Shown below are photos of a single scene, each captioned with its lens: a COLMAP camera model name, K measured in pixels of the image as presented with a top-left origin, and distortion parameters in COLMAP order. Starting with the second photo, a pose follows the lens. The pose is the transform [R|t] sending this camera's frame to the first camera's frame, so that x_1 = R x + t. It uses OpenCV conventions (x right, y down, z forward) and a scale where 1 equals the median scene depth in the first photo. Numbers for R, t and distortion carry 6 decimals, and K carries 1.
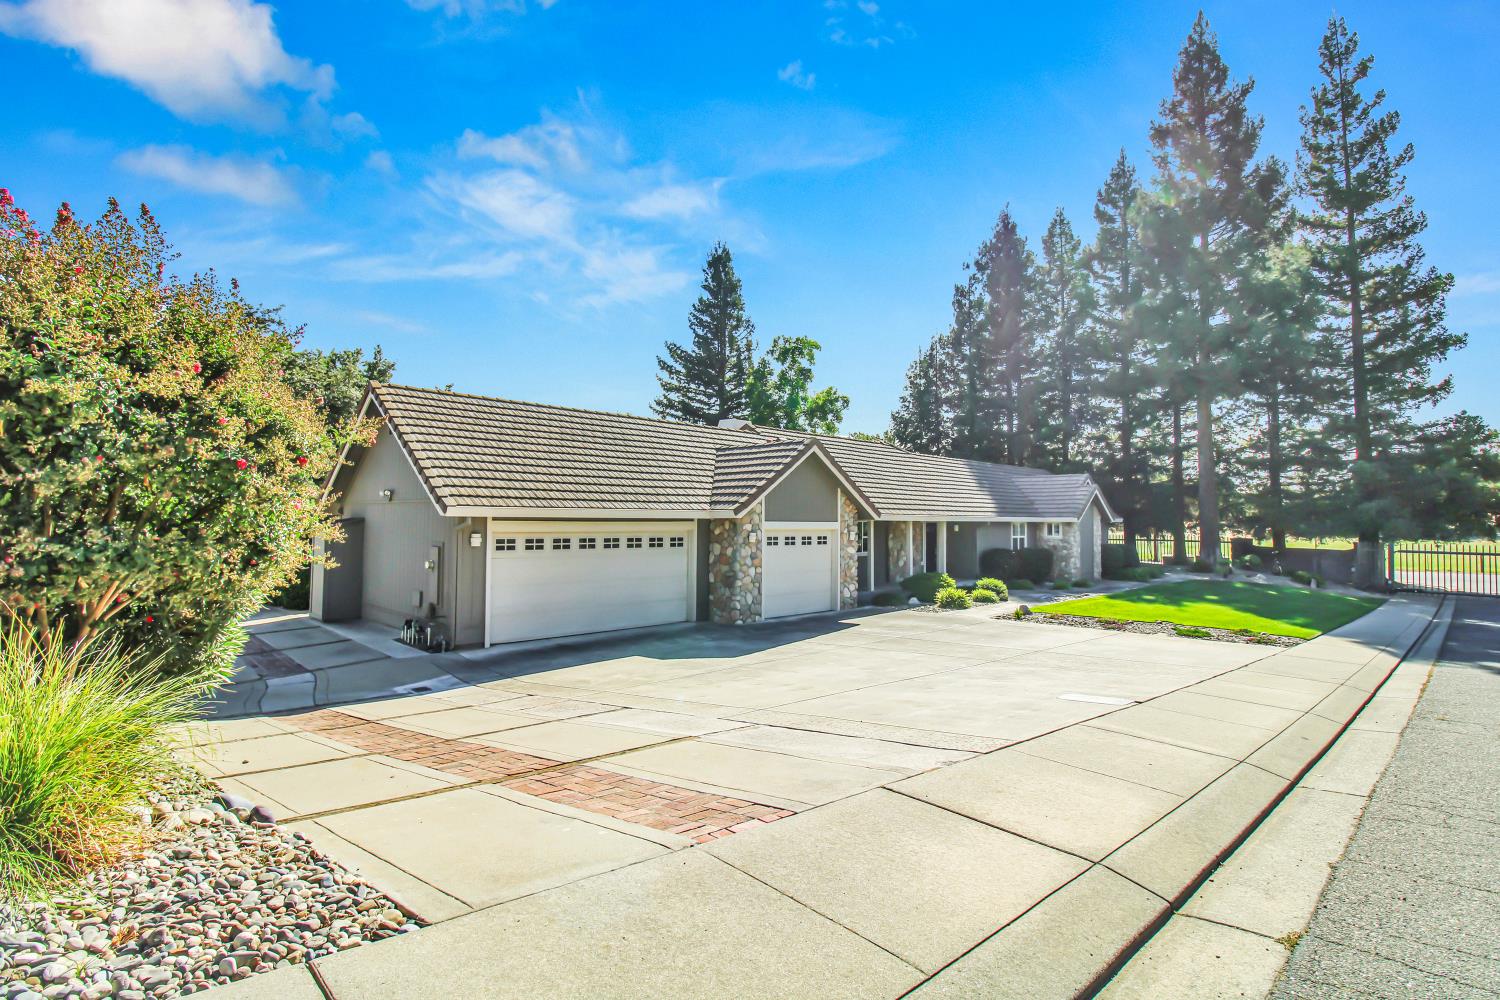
lens RADIAL K [[691.7, 0, 750.0], [0, 691.7, 500.0], [0, 0, 1]] dist [-0.014817, 0.000202]
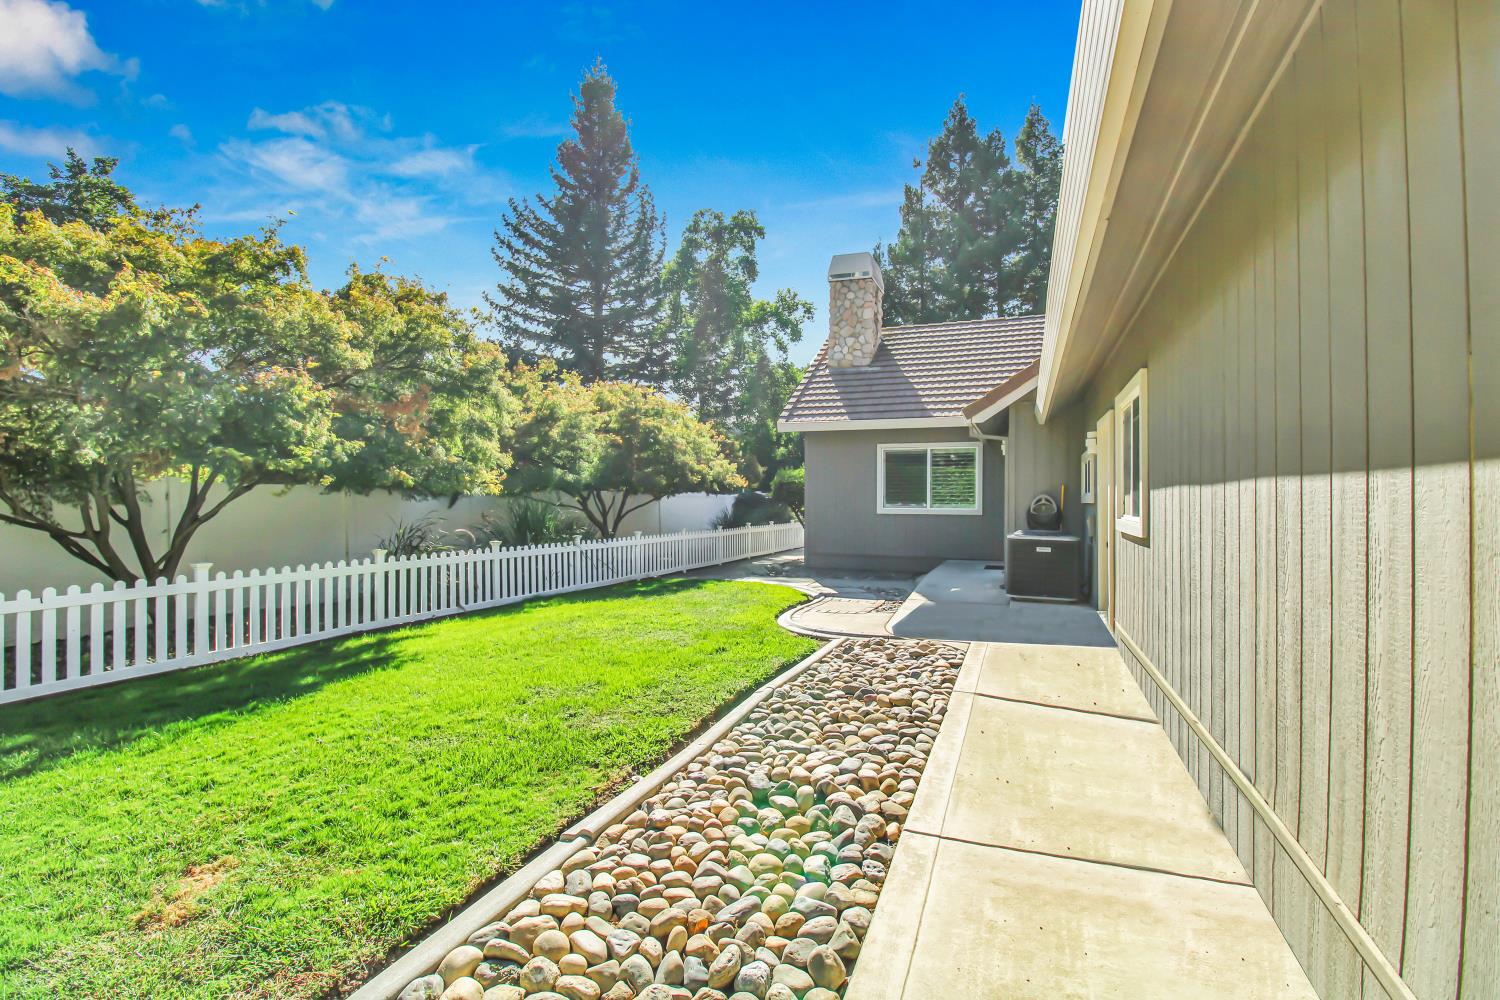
lens RADIAL K [[701.9, 0, 761.4], [0, 701.9, 495.2], [0, 0, 1]] dist [0.003005, -0.014727]
pose [[0.902765, -0.002106, 0.430130, -0.233093], [-0.004968, 0.999870, 0.015323, 0.036605], [-0.430106, -0.015970, 0.902637, 0.407301]]
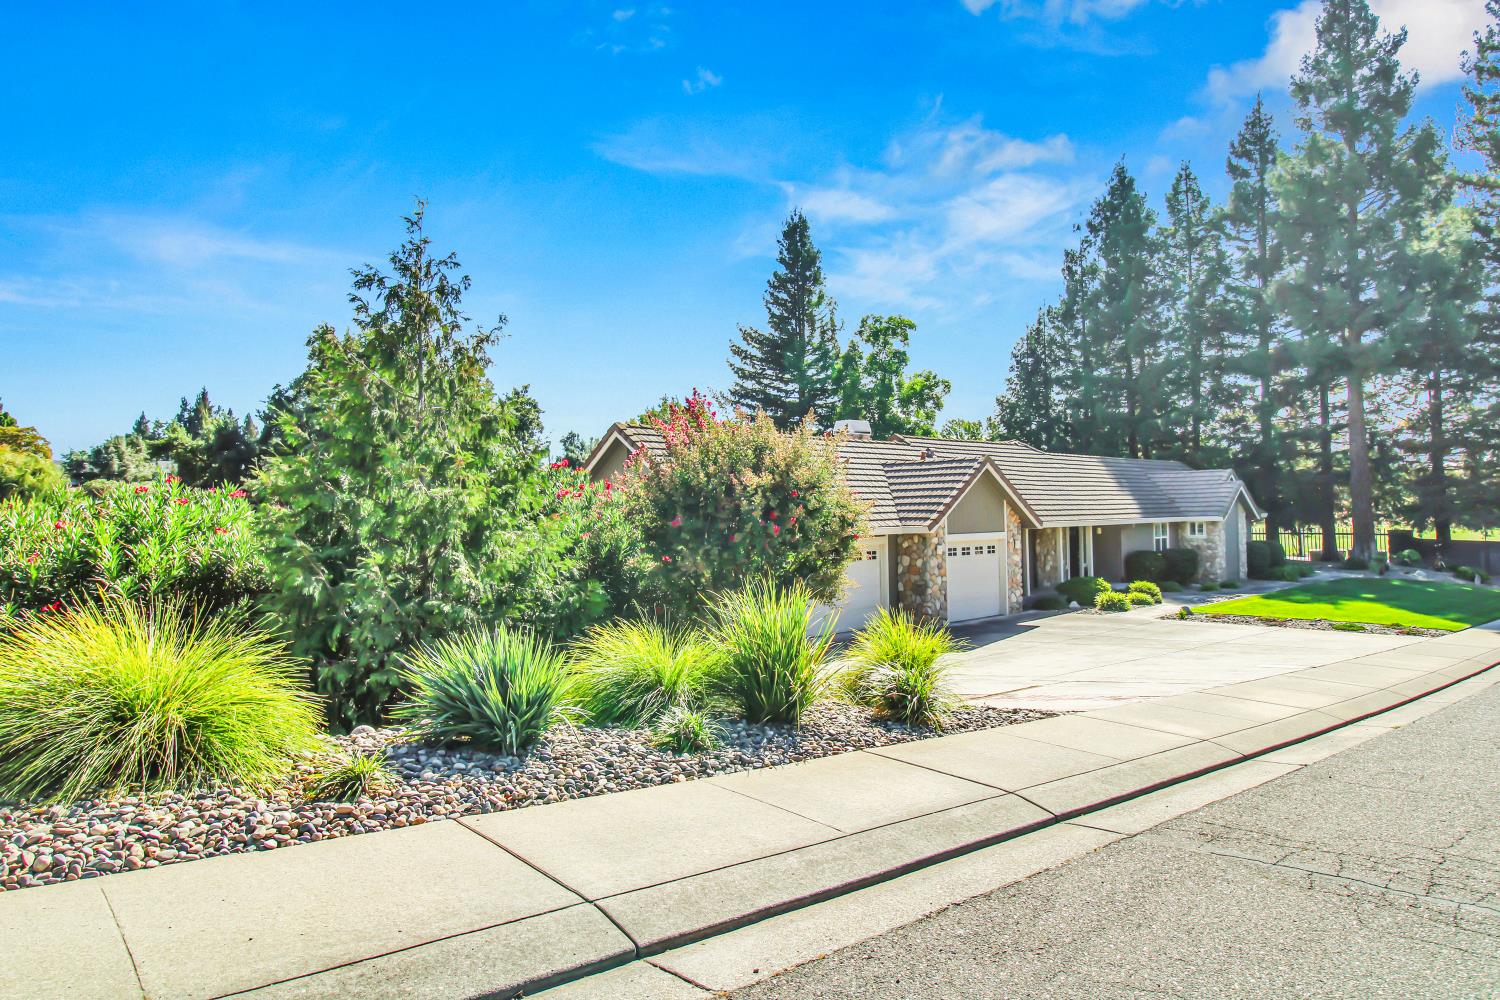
lens RADIAL K [[855.9, 0, 750.0], [0, 855.9, 500.0], [0, 0, 1]] dist [-0.011145, -0.000141]
pose [[0.999088, -0.023737, -0.035503, -0.088728], [0.024235, 0.999613, 0.013653, -0.018279], [0.035166, -0.014501, 0.999276, -0.134211]]
